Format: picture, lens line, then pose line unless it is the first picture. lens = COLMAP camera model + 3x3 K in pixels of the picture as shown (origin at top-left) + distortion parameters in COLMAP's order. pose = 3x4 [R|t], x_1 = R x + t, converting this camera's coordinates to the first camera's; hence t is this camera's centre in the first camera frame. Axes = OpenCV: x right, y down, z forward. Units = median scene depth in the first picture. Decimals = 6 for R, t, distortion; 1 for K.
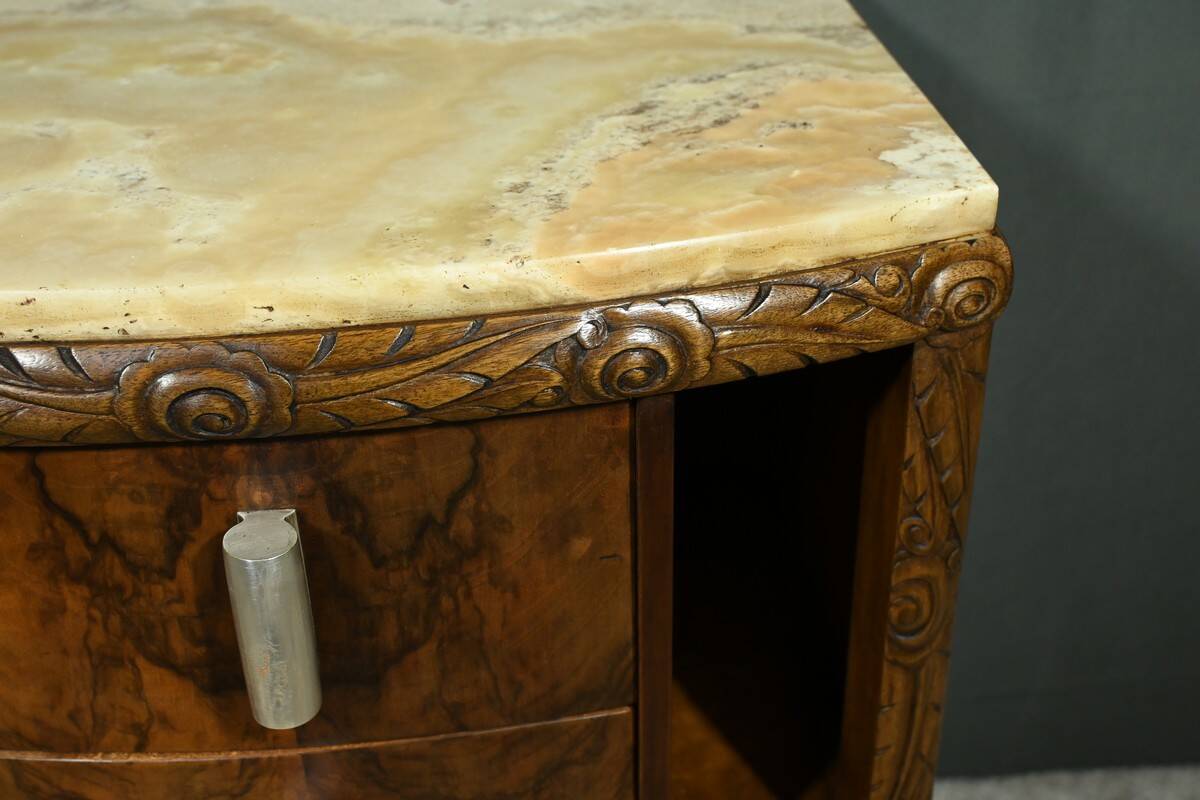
lens RADIAL K [[1508.1, 0, 605.7], [0, 1508.1, 430.7], [0, 0, 1]] dist [-0.003827, -0.041481]
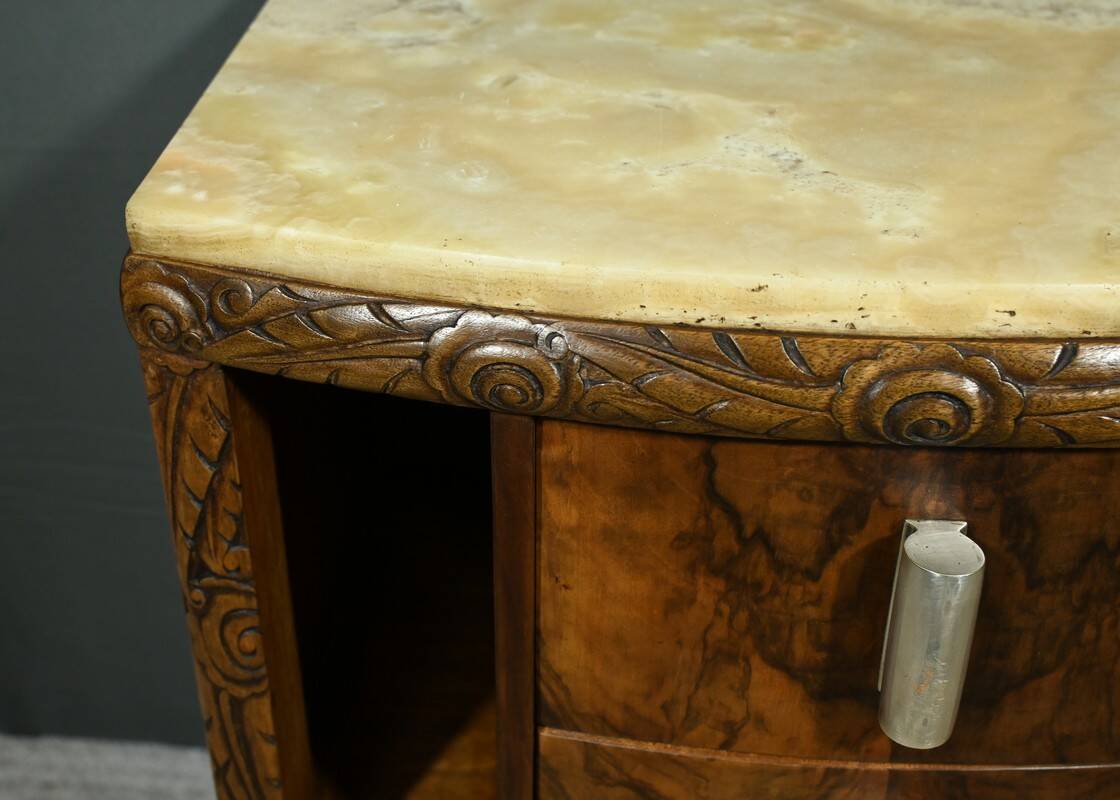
lens RADIAL K [[1521.4, 0, 507.9], [0, 1521.4, 451.6], [0, 0, 1]] dist [0.009263, -0.107885]
pose [[0.986992, 0.084567, -0.136730, -0.352301], [-0.080110, 0.996069, 0.037790, -0.004991], [0.139388, -0.026345, 0.989887, 0.012461]]
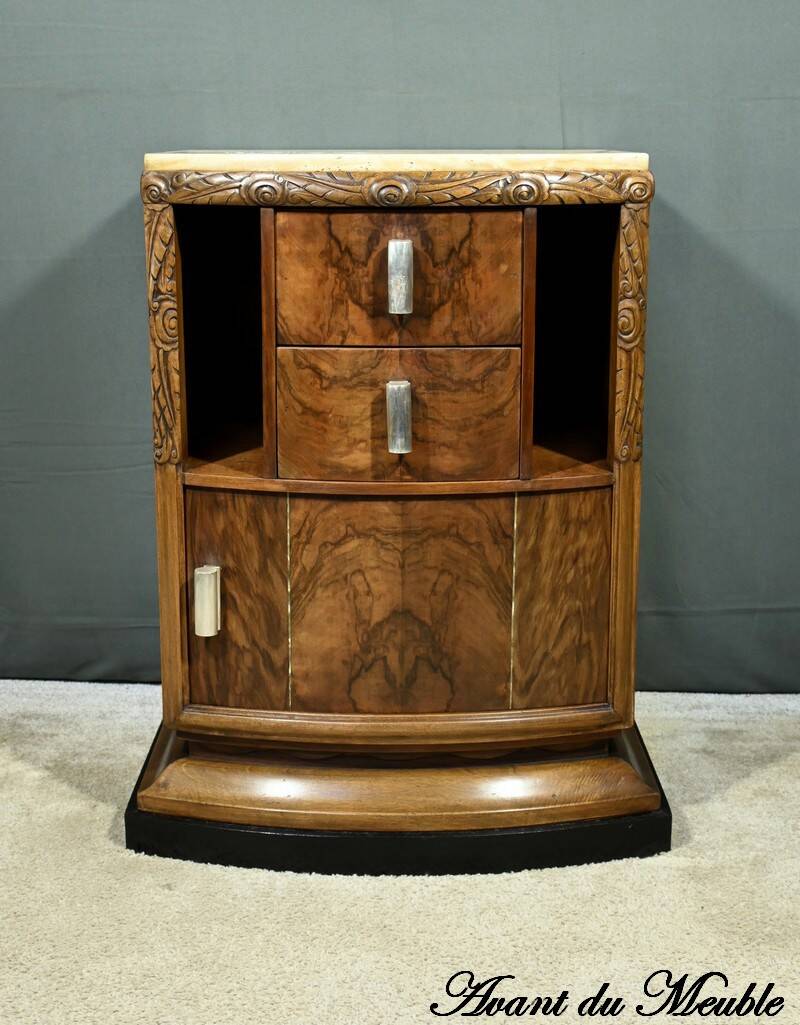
lens RADIAL K [[1509.5, 0, 399.2], [0, 1509.5, 528.7], [0, 0, 1]] dist [0.007110, -0.062493]
pose [[0.996014, 0.034021, -0.082460, 0.040303], [-0.057261, 0.952660, -0.298598, 1.461927], [0.068397, 0.302129, 0.950810, -1.653495]]
